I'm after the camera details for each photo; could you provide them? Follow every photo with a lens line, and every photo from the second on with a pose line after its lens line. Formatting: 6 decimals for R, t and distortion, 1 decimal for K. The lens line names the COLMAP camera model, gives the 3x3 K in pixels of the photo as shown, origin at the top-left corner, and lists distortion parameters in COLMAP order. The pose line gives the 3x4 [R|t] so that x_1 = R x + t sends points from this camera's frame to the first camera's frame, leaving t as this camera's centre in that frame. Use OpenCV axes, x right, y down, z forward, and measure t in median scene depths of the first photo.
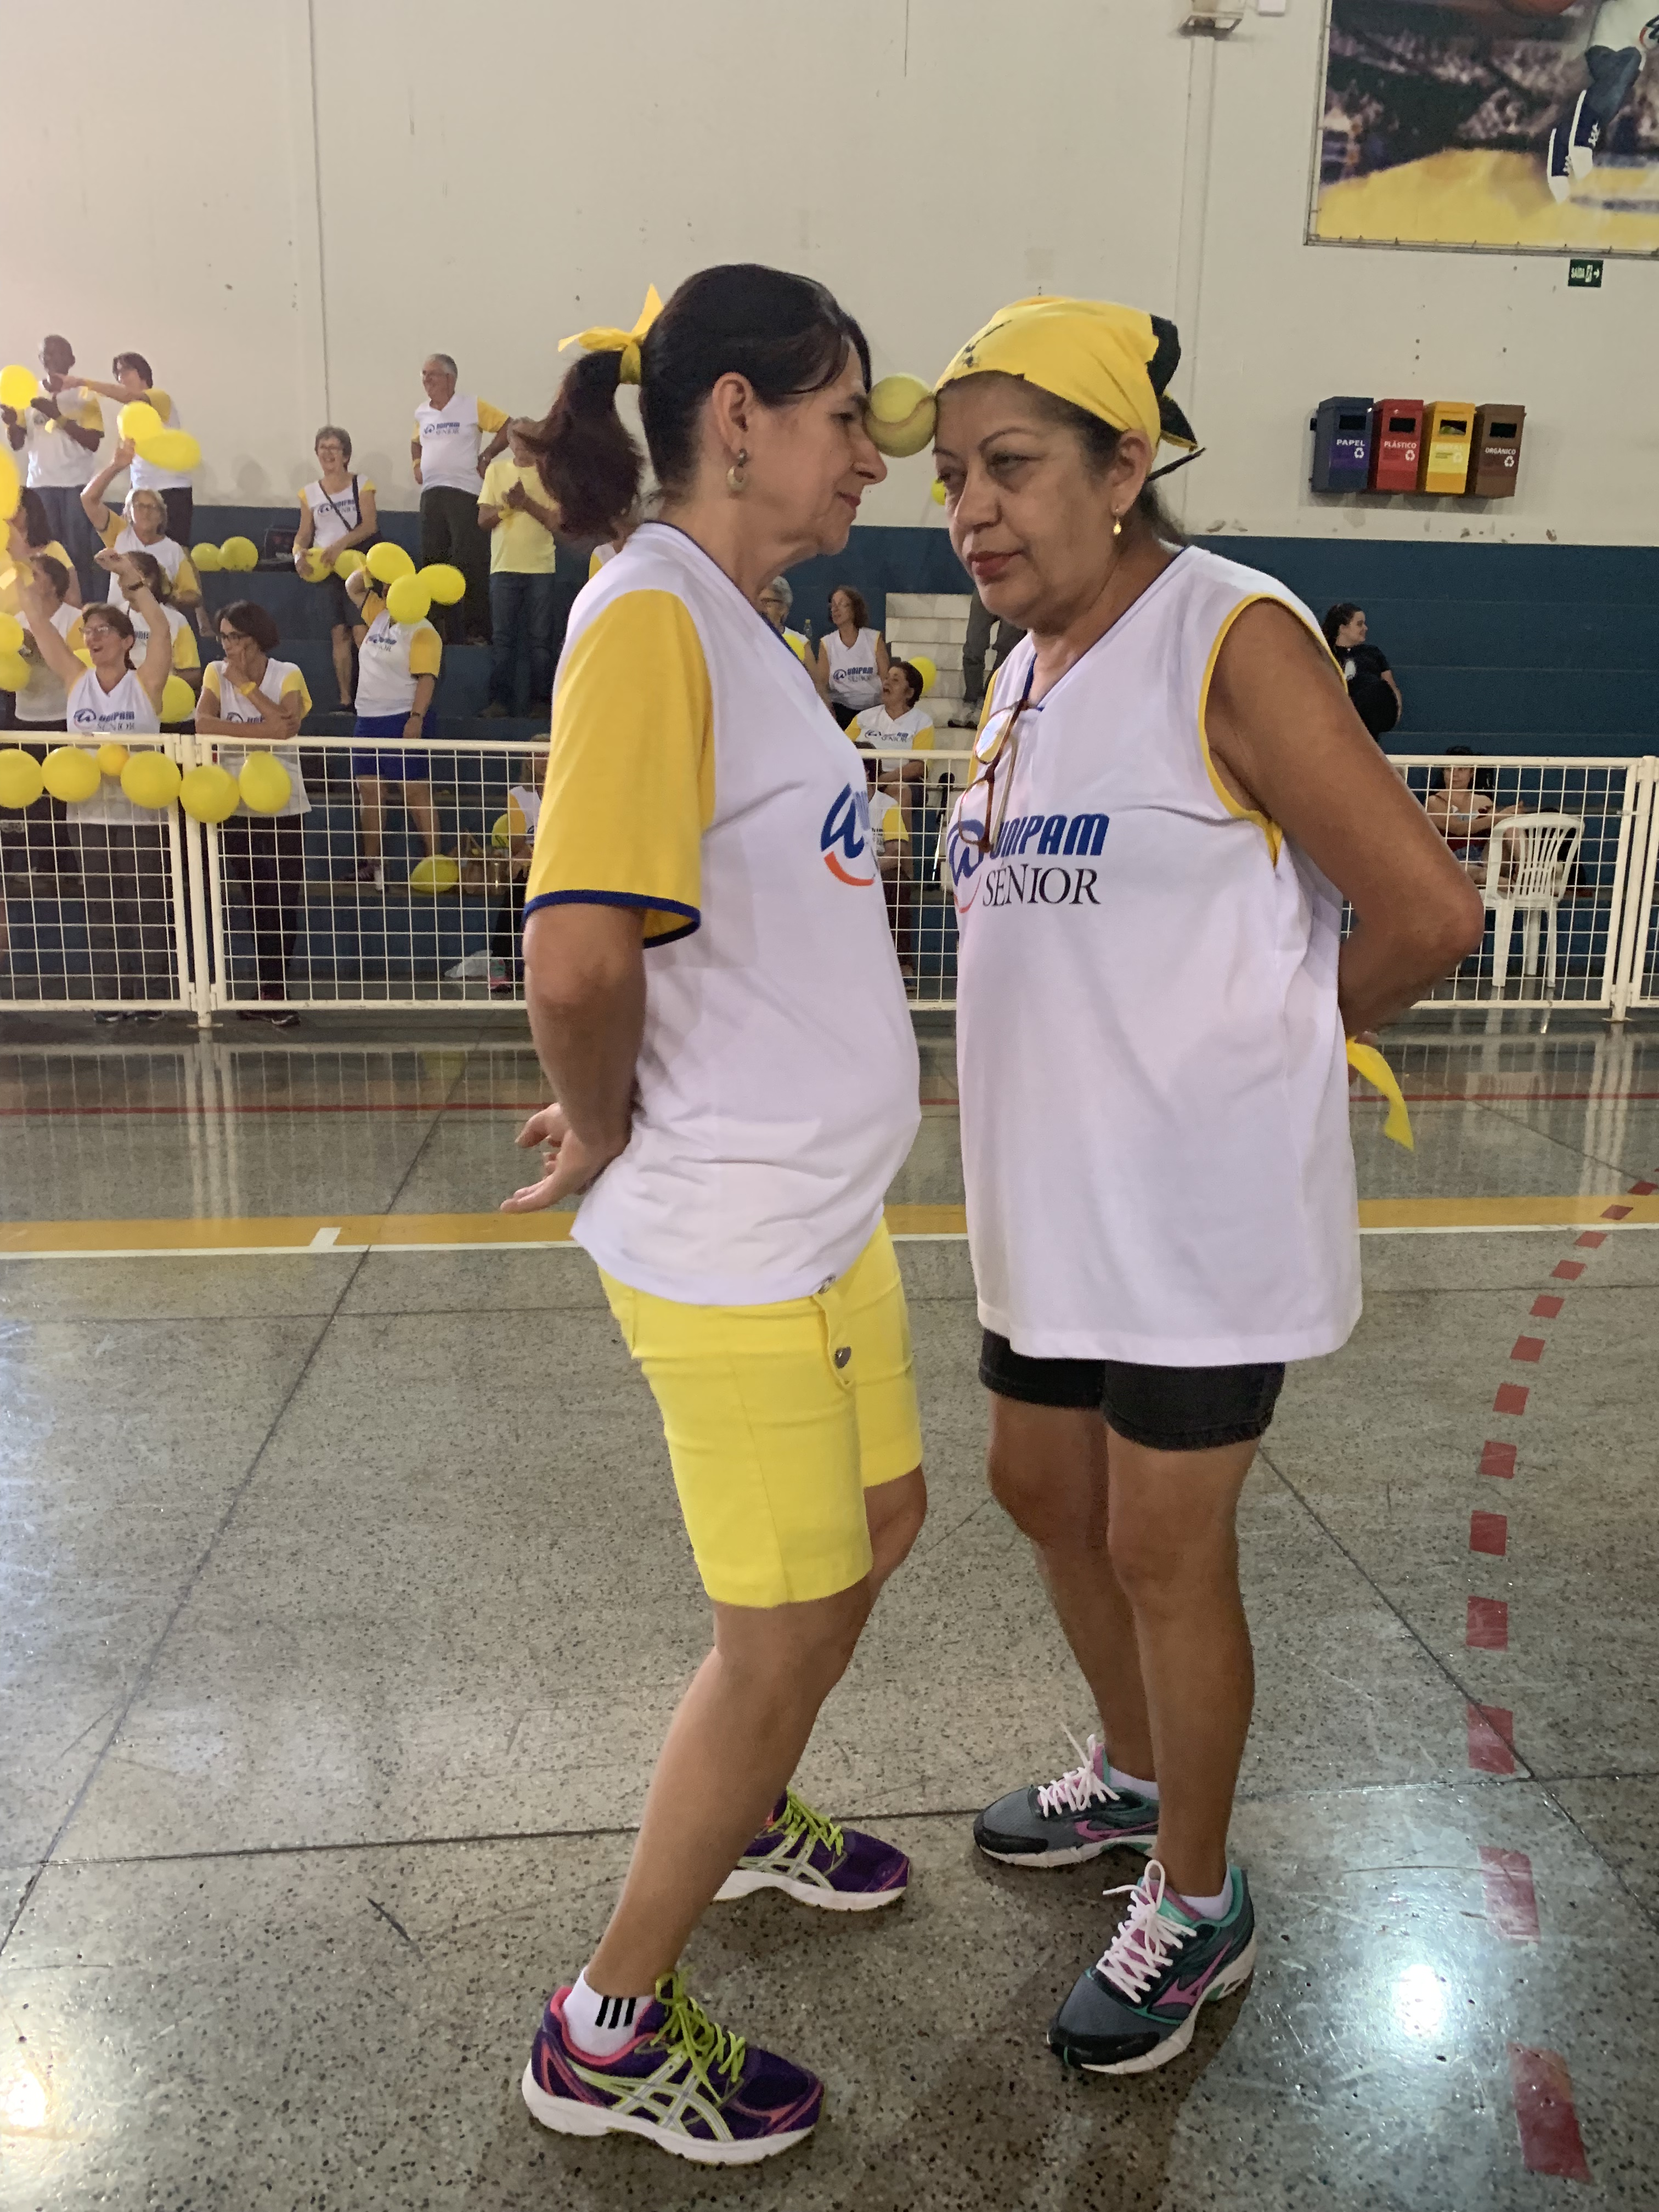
lens RADIAL K [[1693.4, 0, 829.5], [0, 1693.4, 1106.0], [0, 0, 1]] dist [0.048615, -0.019211]
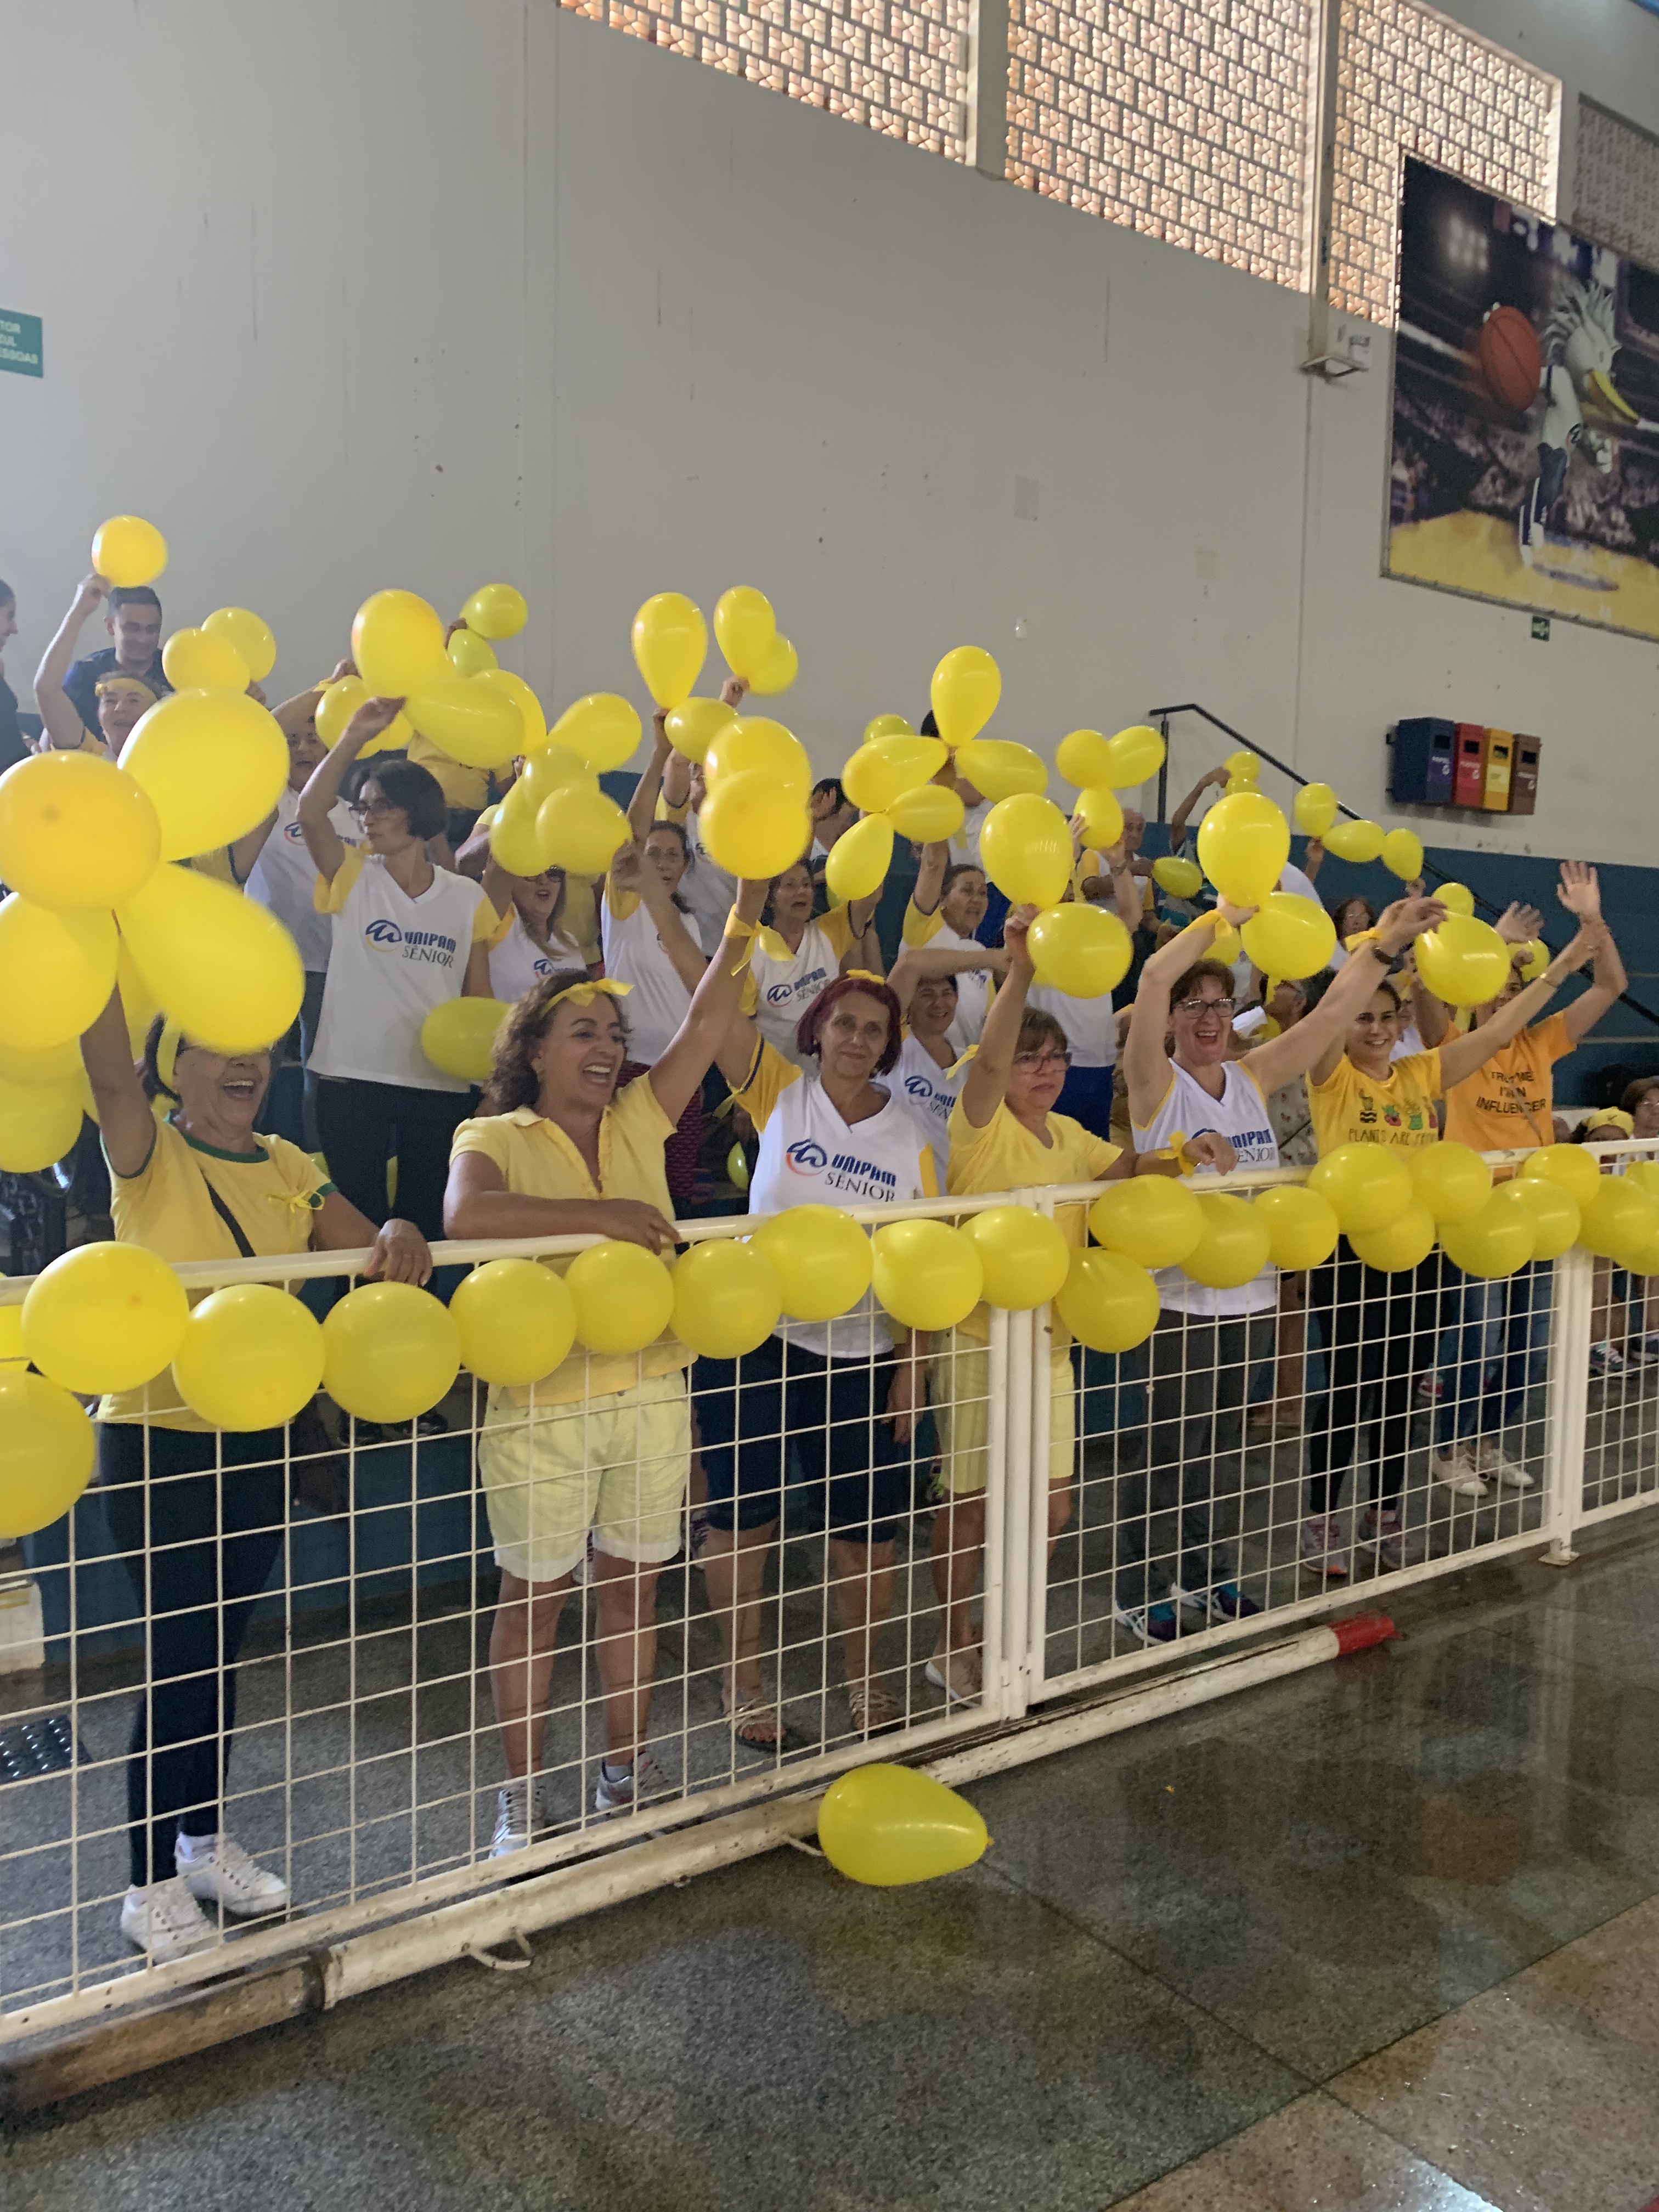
lens RADIAL K [[1693.4, 0, 829.5], [0, 1693.4, 1106.0], [0, 0, 1]] dist [0.048615, -0.019211]
pose [[0.870860, -0.037961, 0.490062, -0.548836], [0.097946, 0.990420, -0.097335, -0.109276], [-0.481673, 0.132765, 0.866236, 0.295017]]
